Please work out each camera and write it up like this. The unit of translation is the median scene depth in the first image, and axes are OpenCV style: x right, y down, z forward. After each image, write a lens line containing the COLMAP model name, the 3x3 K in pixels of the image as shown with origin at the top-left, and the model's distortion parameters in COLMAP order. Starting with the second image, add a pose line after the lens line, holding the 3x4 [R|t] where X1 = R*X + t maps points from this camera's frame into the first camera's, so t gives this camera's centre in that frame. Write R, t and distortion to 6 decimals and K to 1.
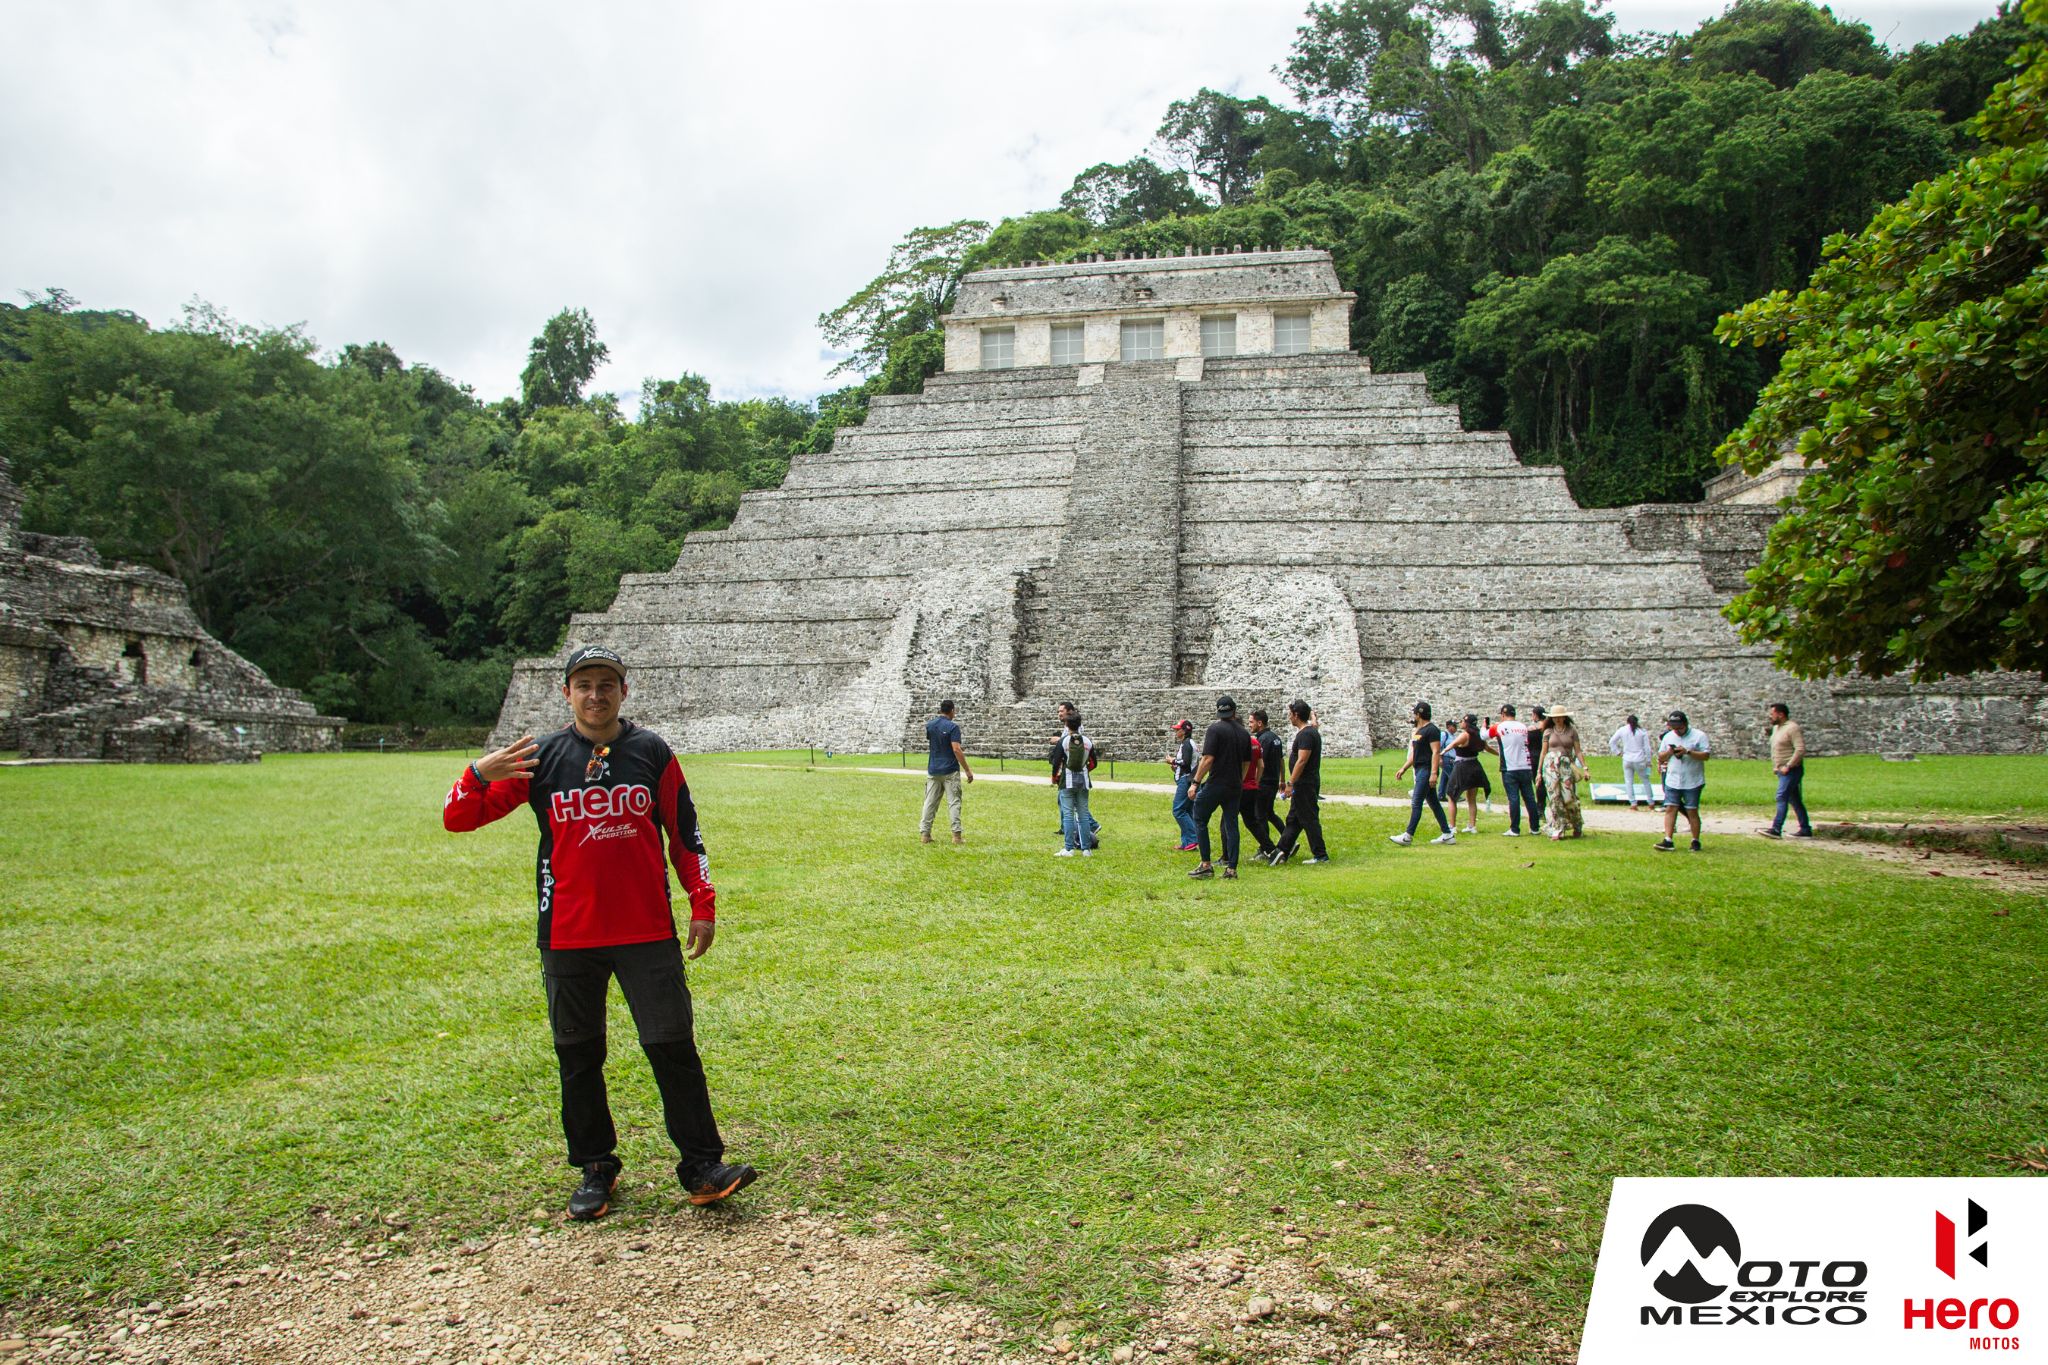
lens RADIAL K [[1247.2, 0, 1017.8], [0, 1247.2, 682.6], [0, 0, 1]] dist [-0.082032, 0.074921]
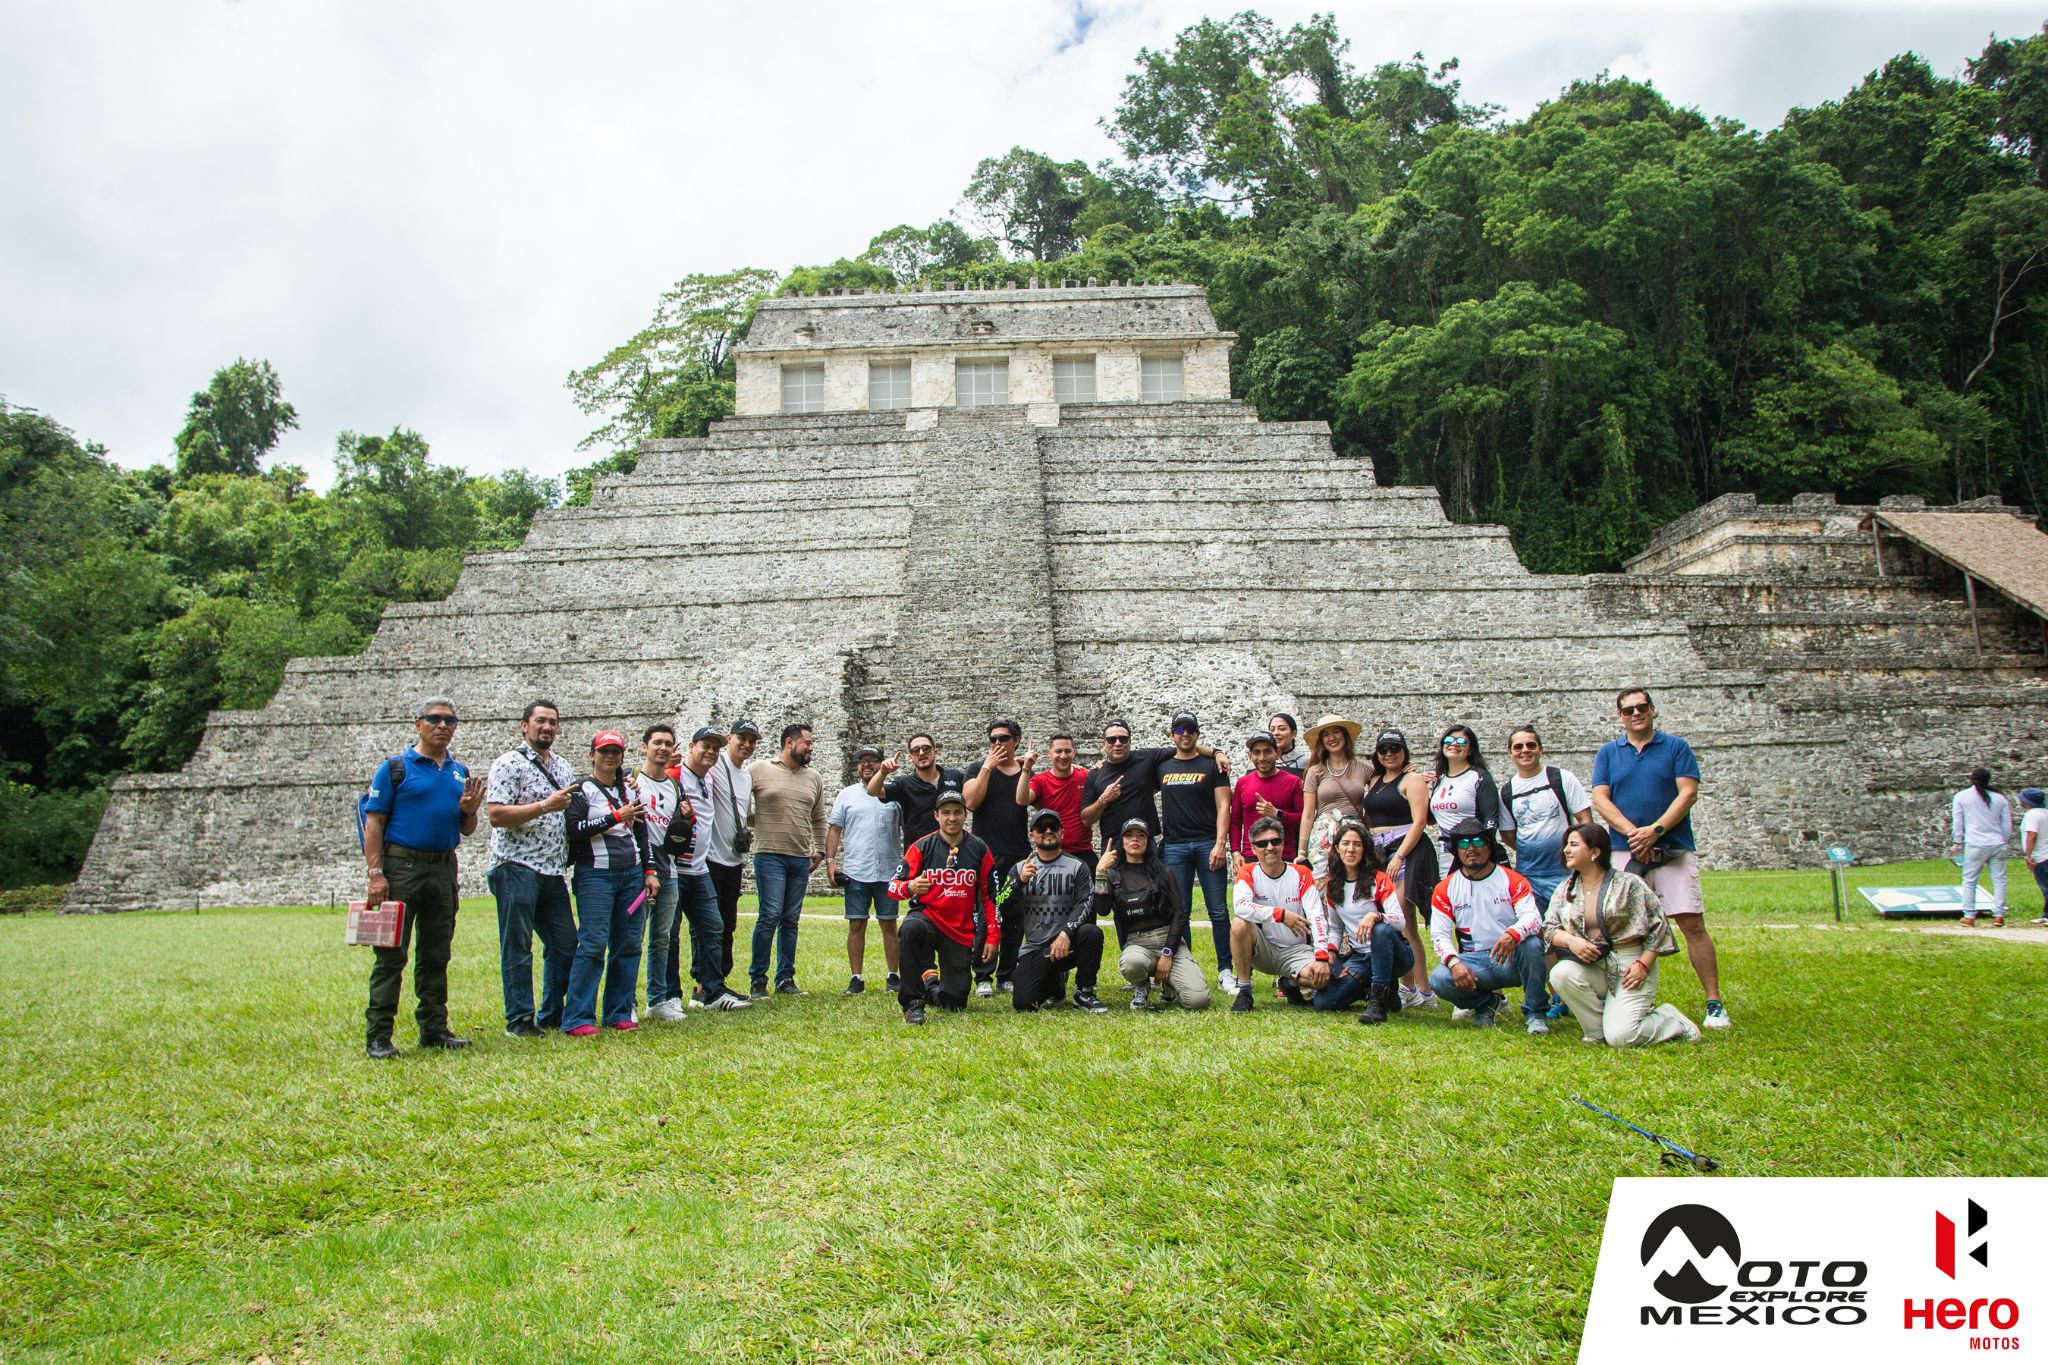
lens RADIAL K [[1367.0, 0, 1019.5], [0, 1367.0, 690.5], [0, 0, 1]] dist [-0.068133, 0.079506]
pose [[0.985670, -0.002835, 0.168659, -0.028115], [0.019663, 0.994973, -0.098191, 0.014427], [-0.167533, 0.100100, 0.980771, 0.137560]]
